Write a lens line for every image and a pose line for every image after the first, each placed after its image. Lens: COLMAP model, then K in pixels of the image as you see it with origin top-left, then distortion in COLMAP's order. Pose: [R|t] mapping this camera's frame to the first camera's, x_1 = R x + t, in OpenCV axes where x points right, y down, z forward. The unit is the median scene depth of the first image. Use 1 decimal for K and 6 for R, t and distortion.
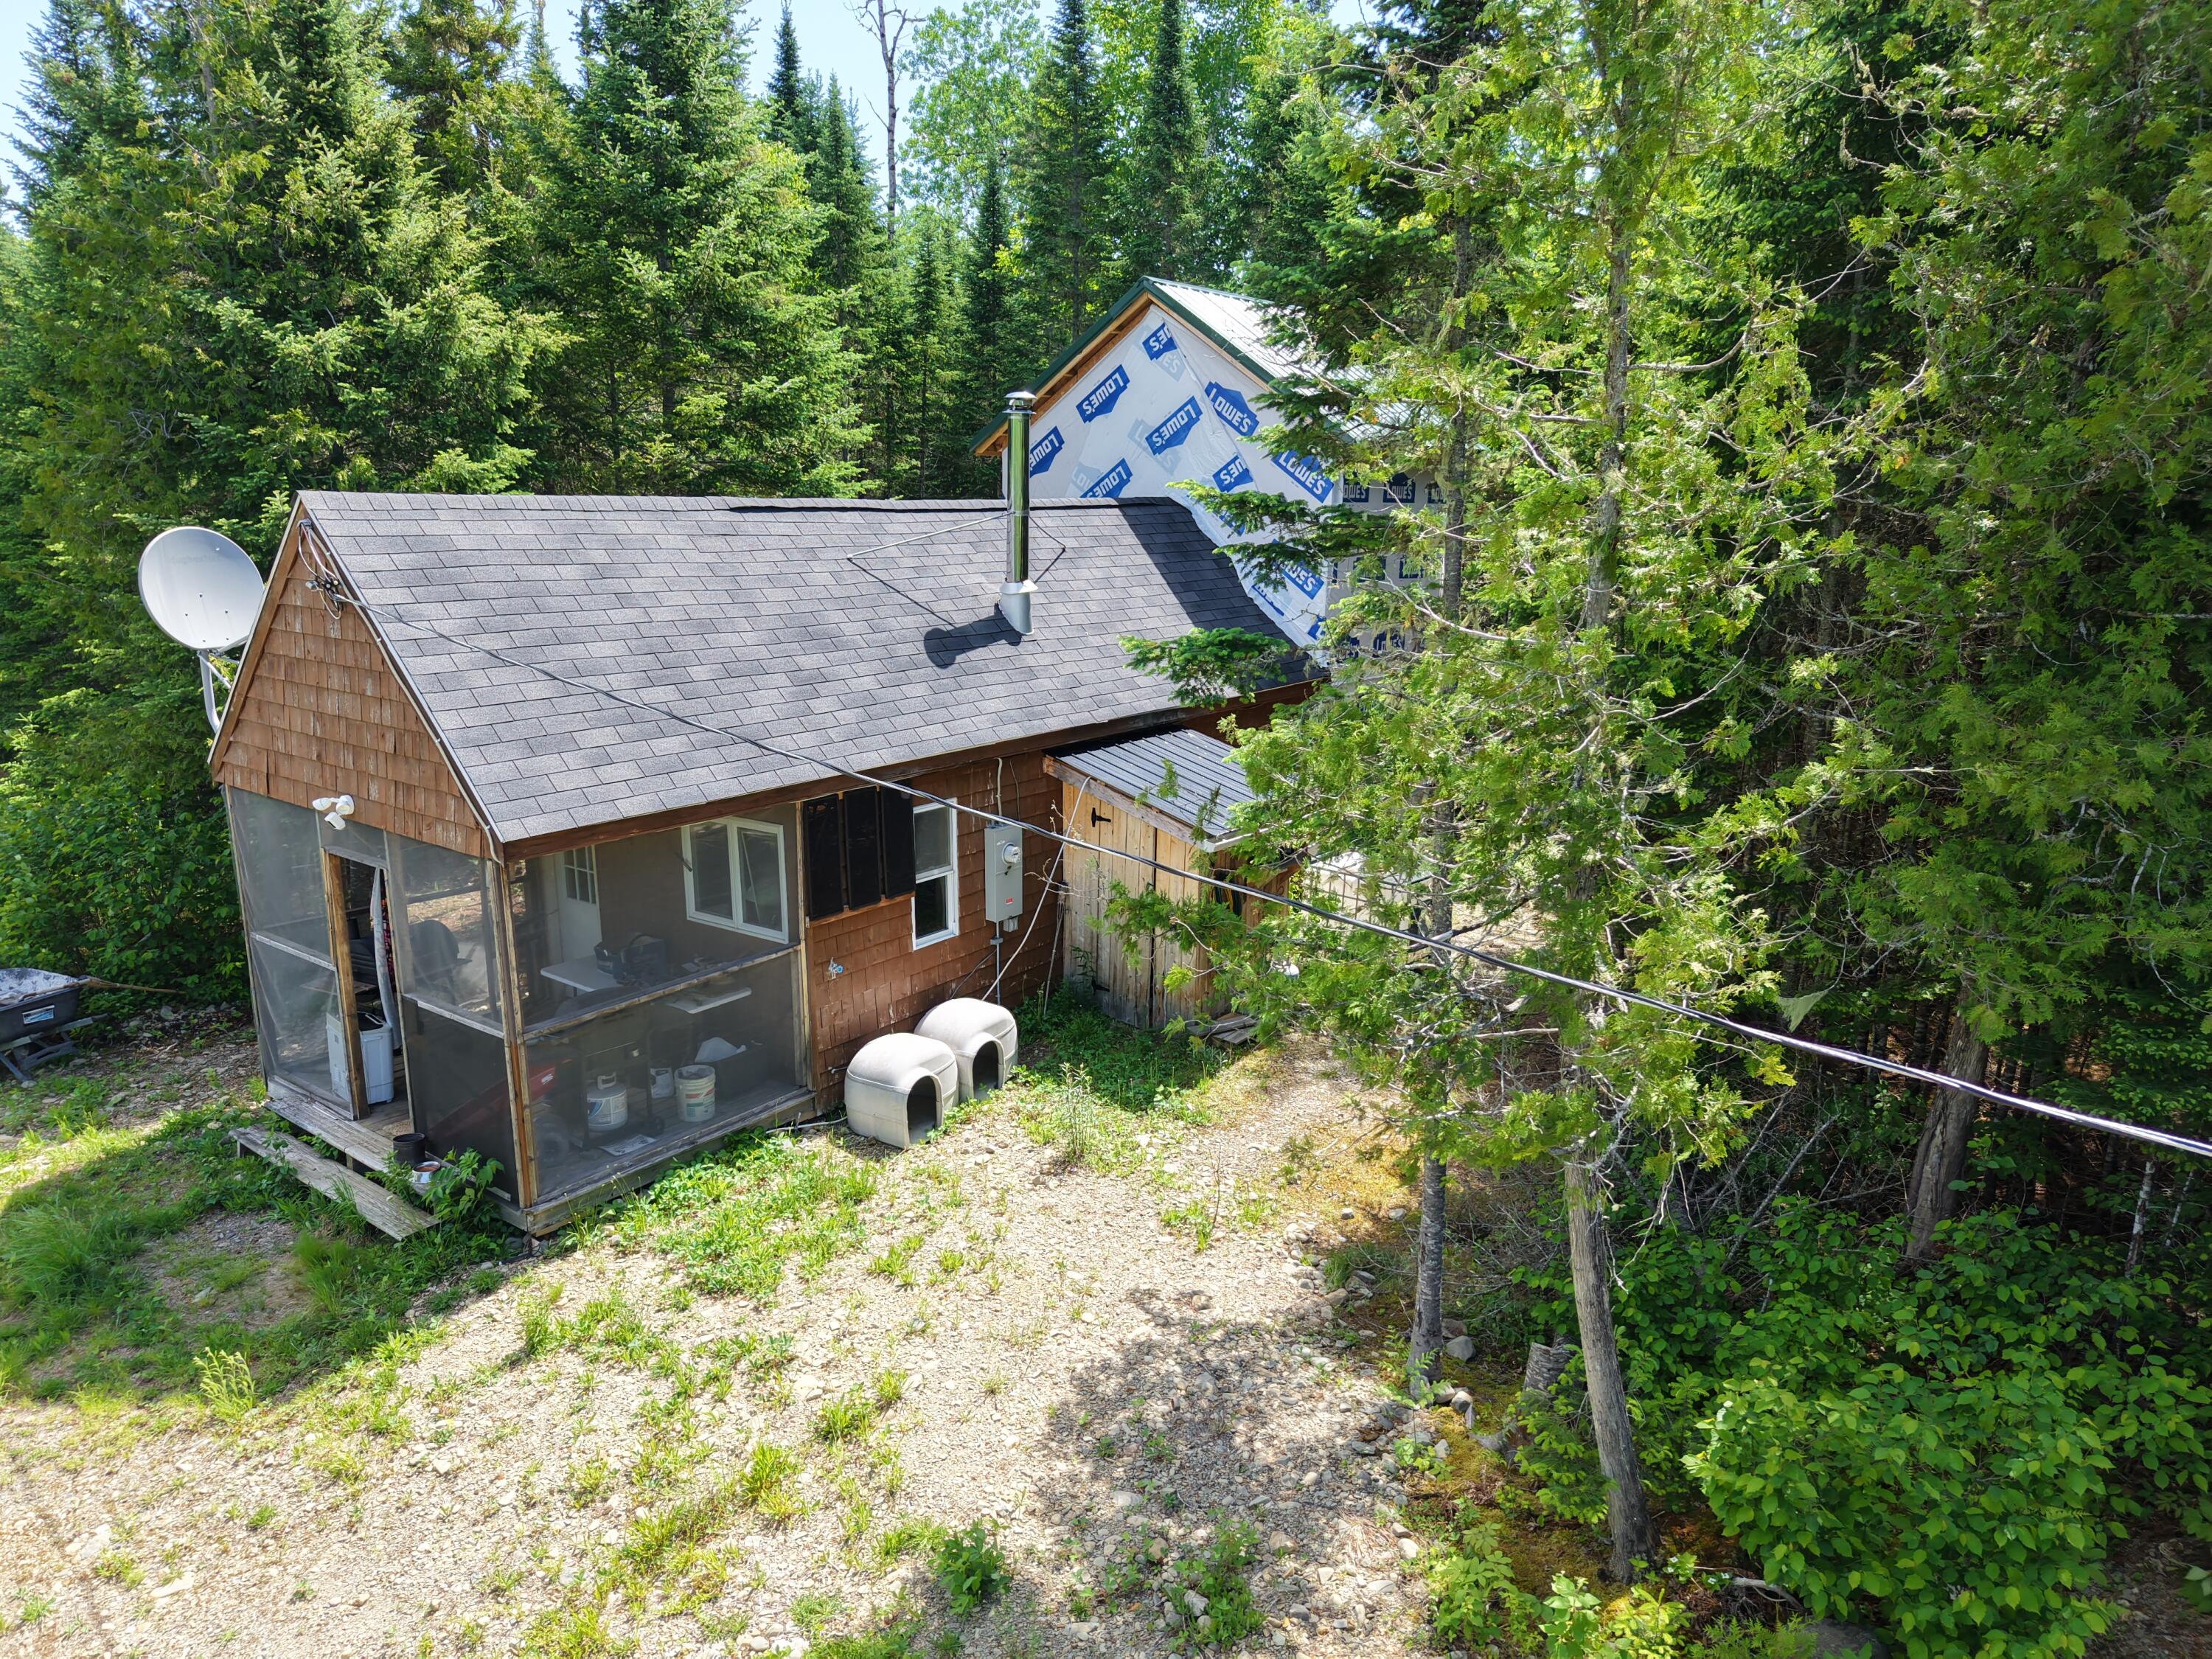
lens RADIAL K [[1467.1, 0, 1114.1], [0, 1467.1, 833.7], [0, 0, 1]] dist [0.019022, -0.012765]
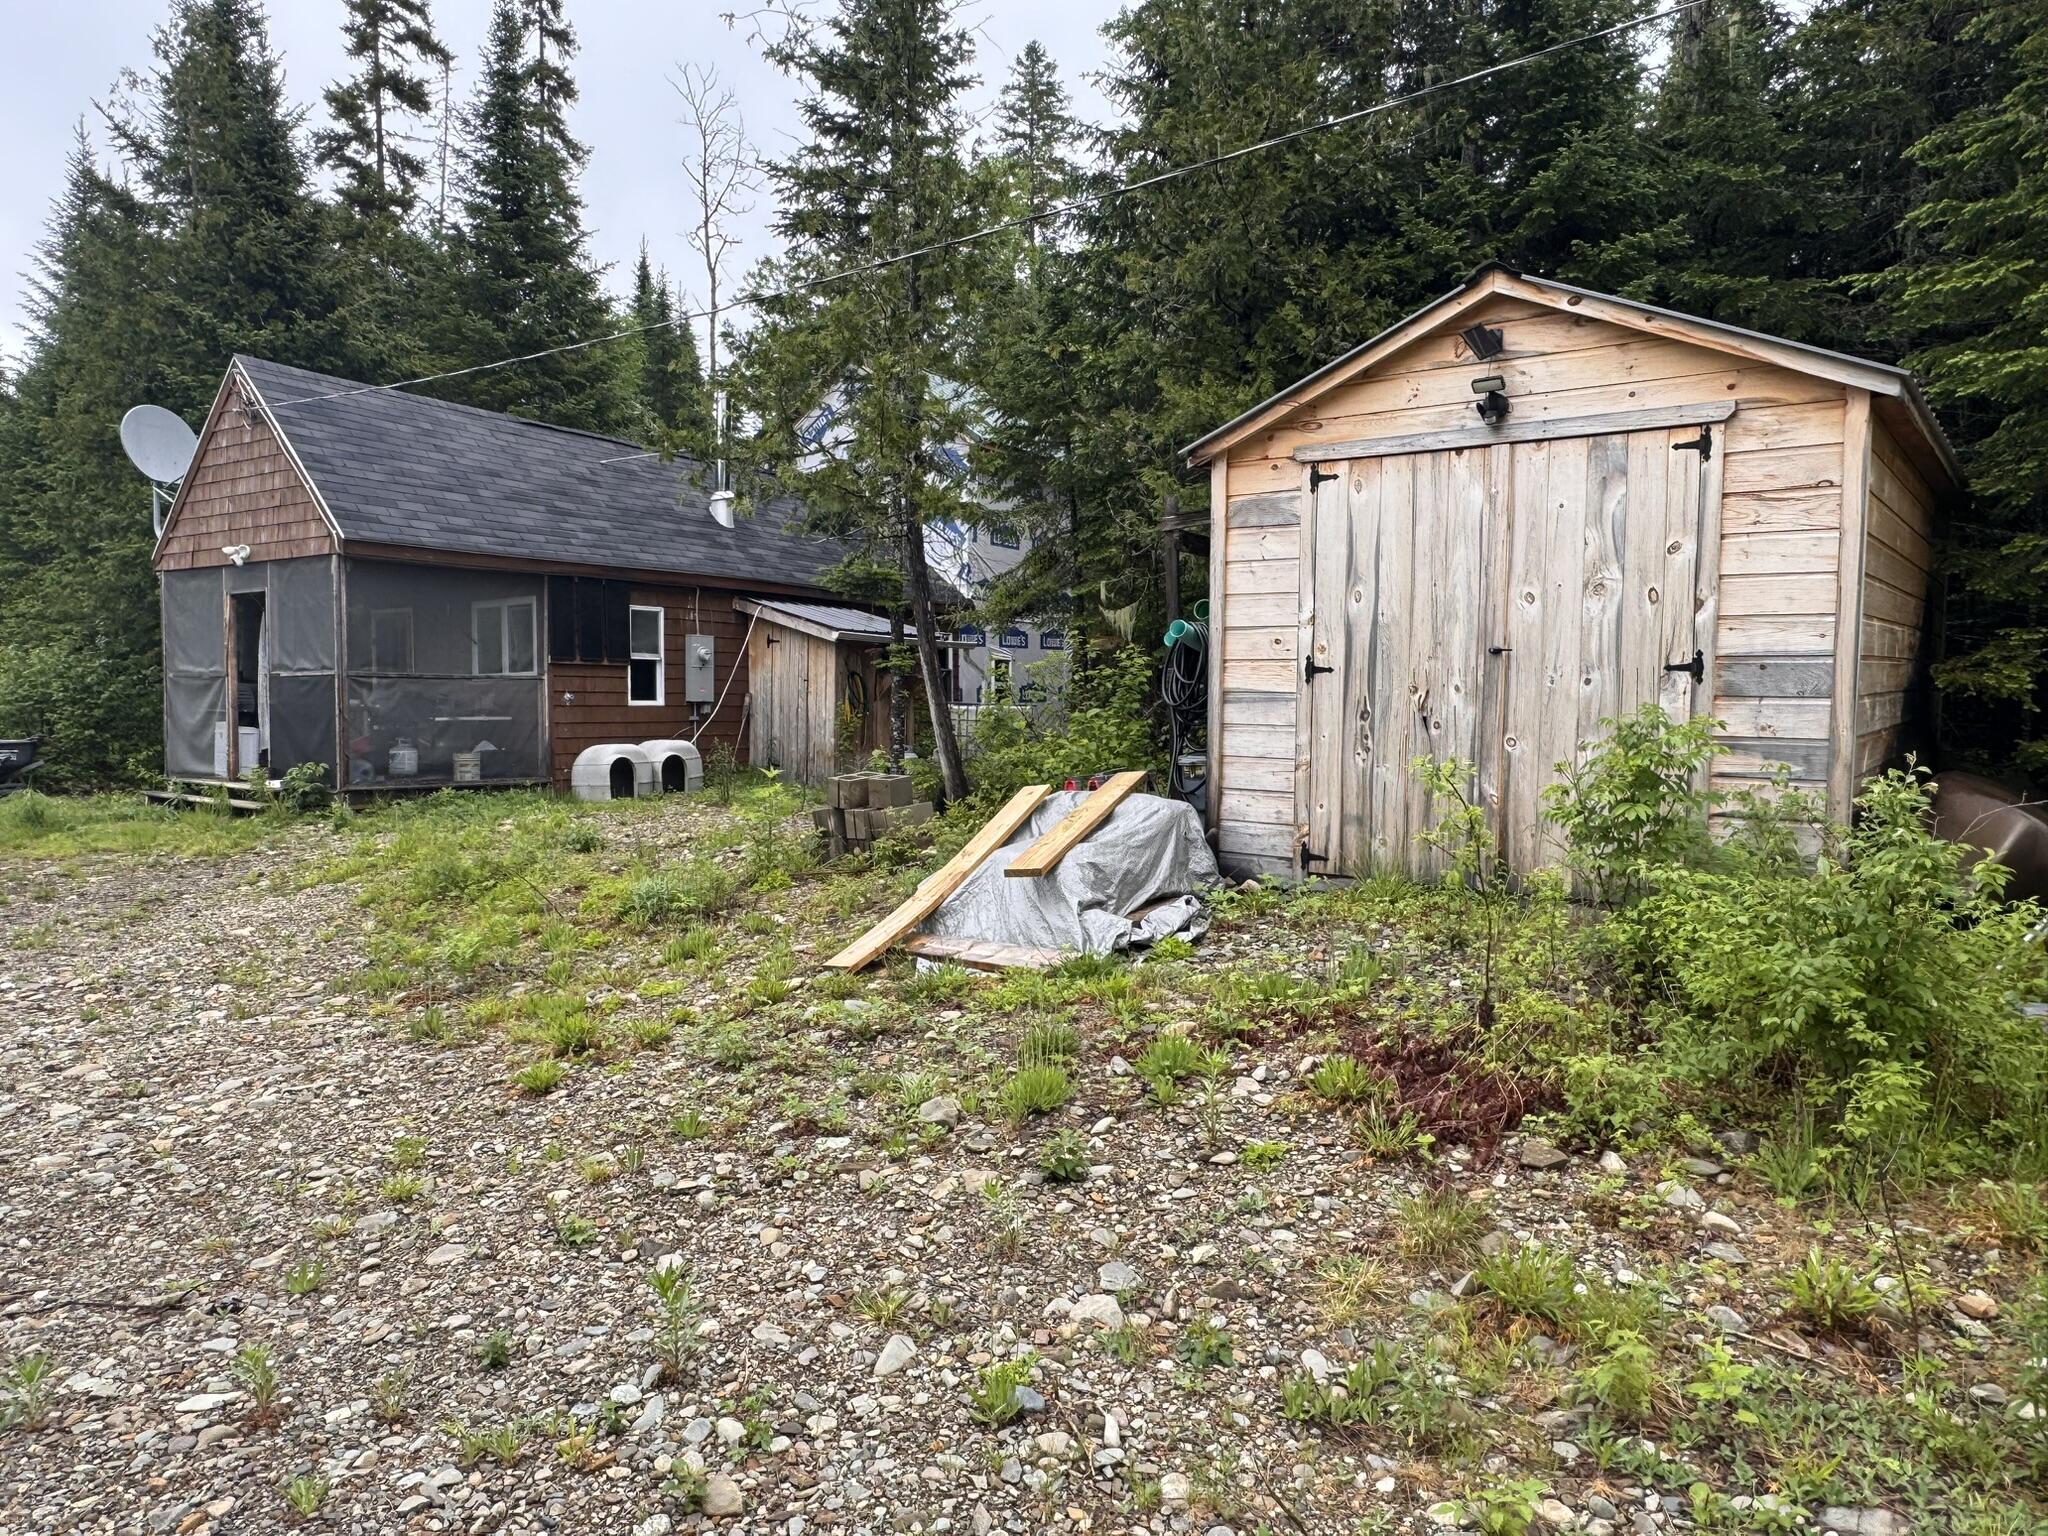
lens RADIAL K [[1378.8, 0, 1011.1], [0, 1378.8, 770.2], [0, 0, 1]] dist [-0.006575, 0.004880]
pose [[0.999526, -0.007329, 0.029911, 0.208928], [0.012961, 0.981170, -0.192712, 0.432596], [-0.027935, 0.193008, 0.980799, -0.347372]]
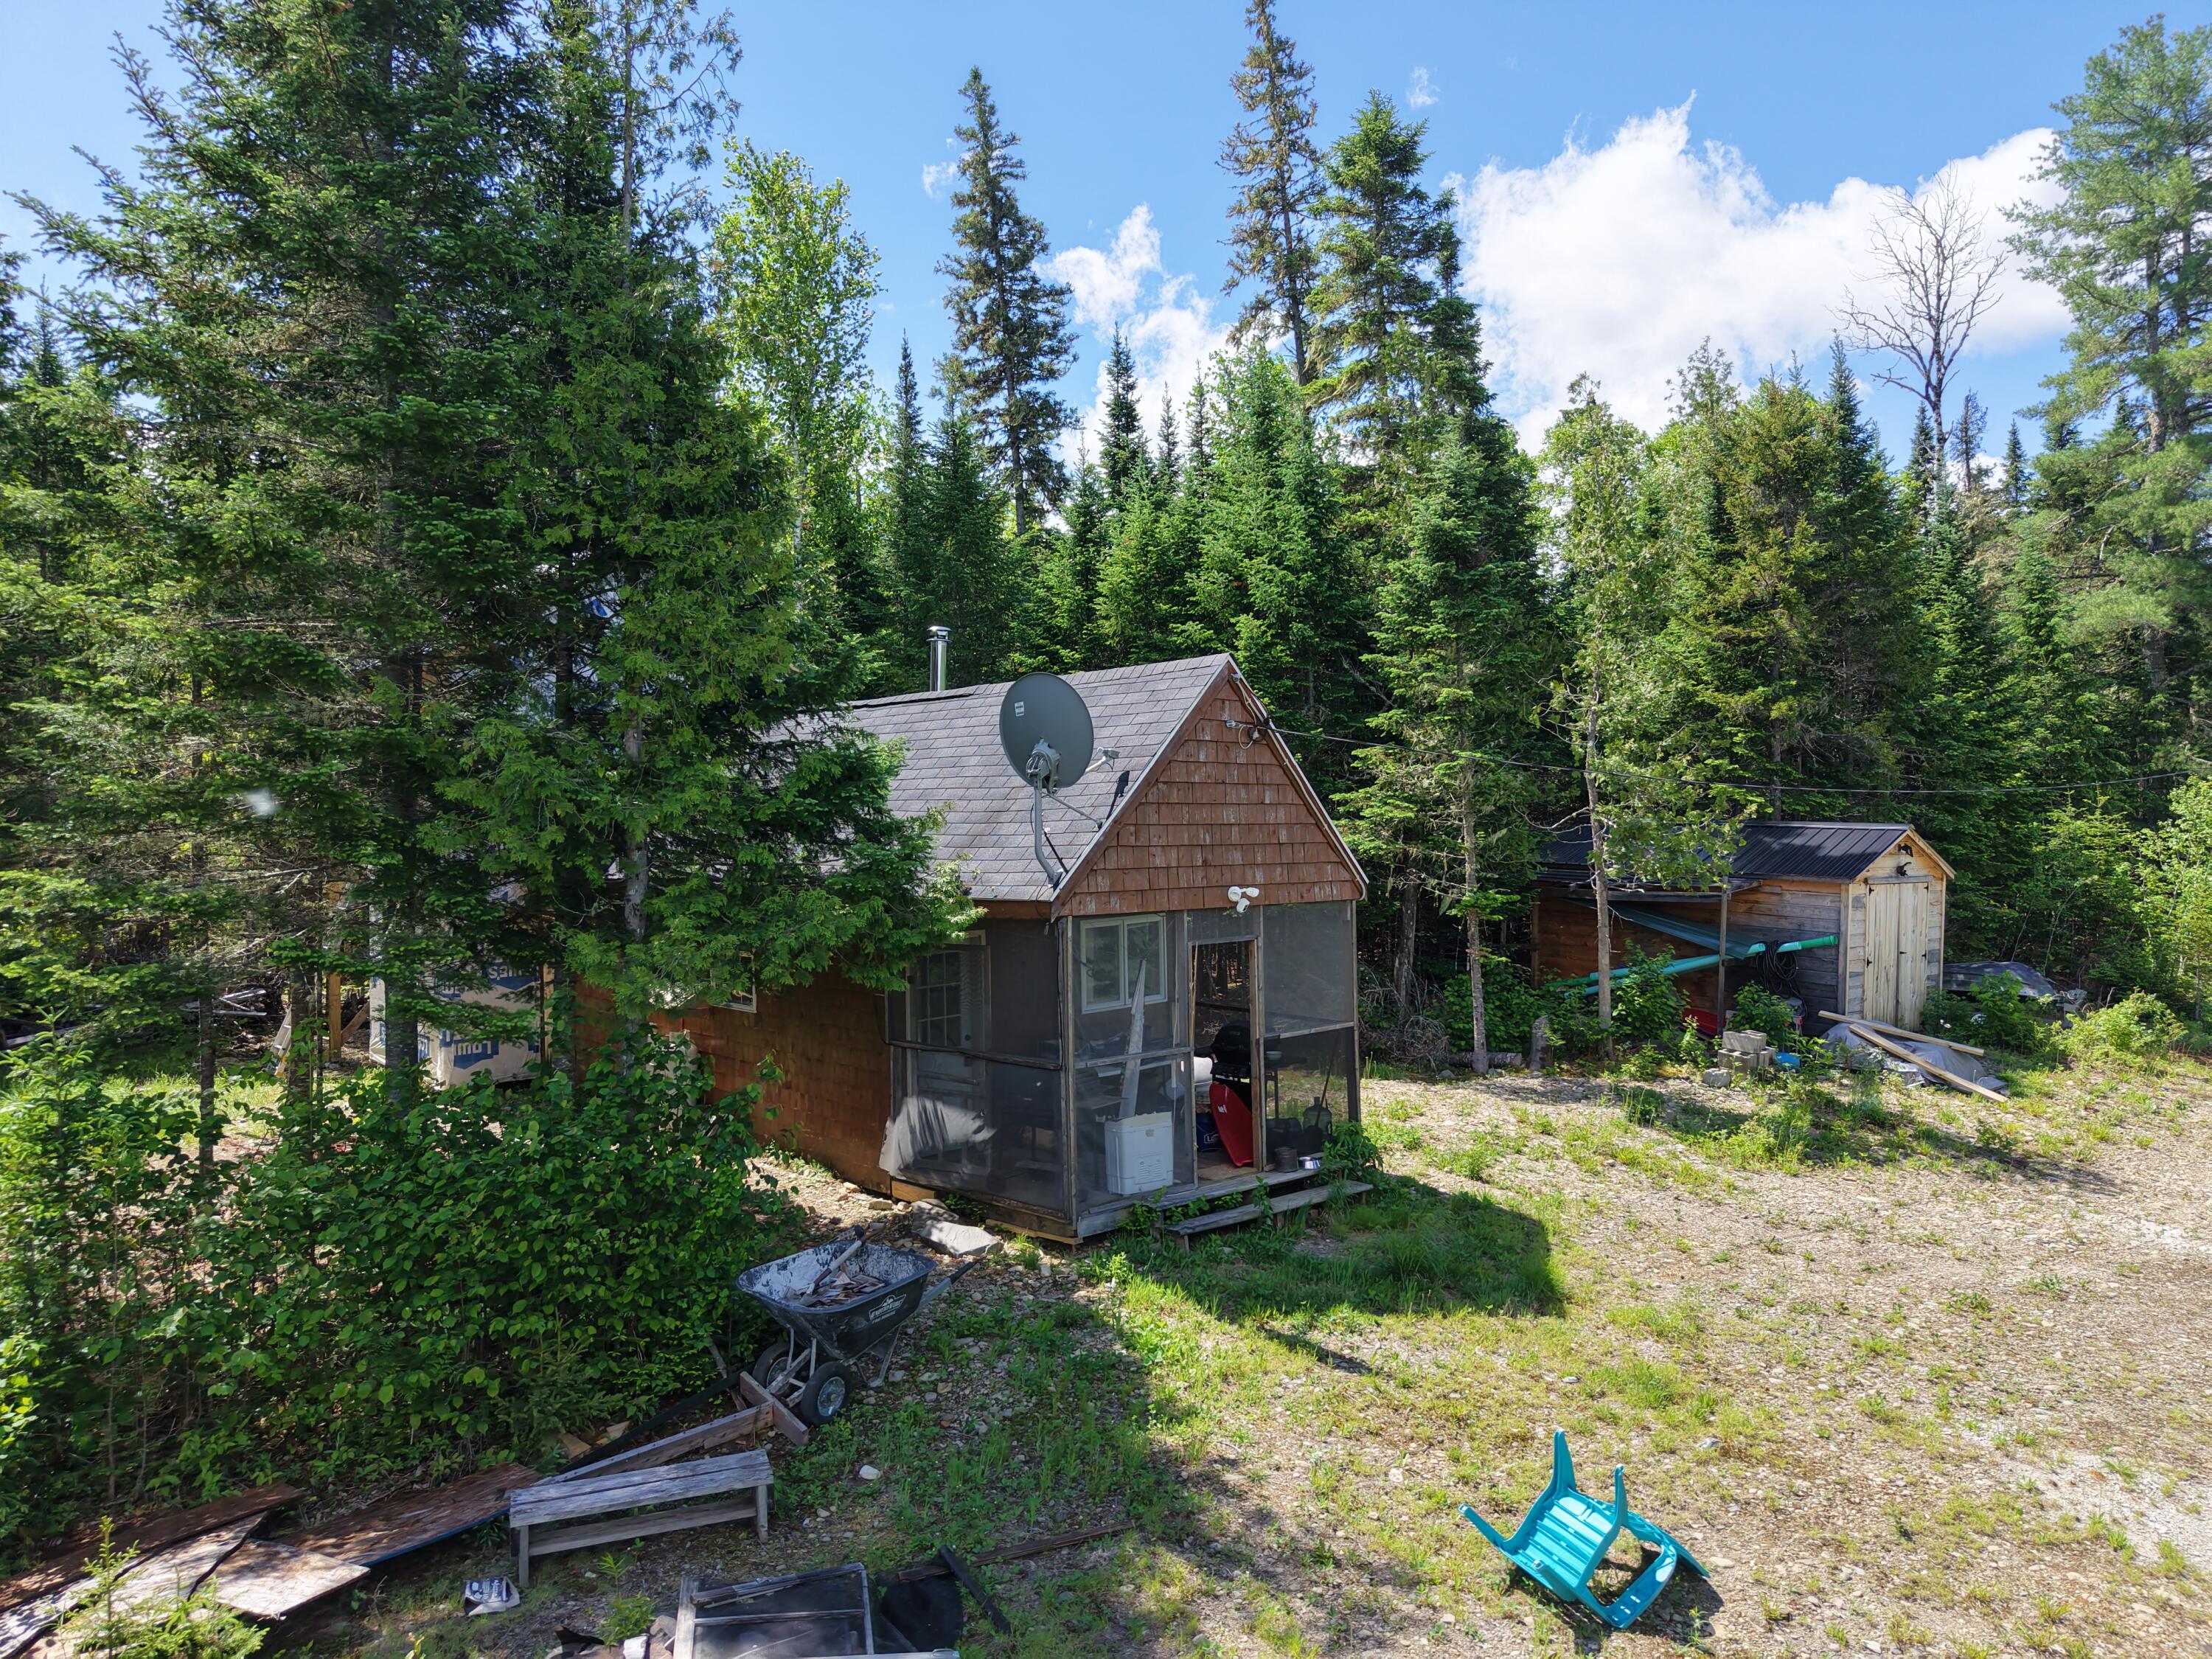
lens RADIAL K [[1467.1, 0, 1096.2], [0, 1467.1, 807.3], [0, 0, 1]] dist [0.019022, -0.012765]
pose [[0.200020, -0.005945, 0.979774, -1.554372], [0.233050, 0.971571, -0.041681, -0.058652], [-0.951672, 0.236673, 0.195719, 0.741288]]
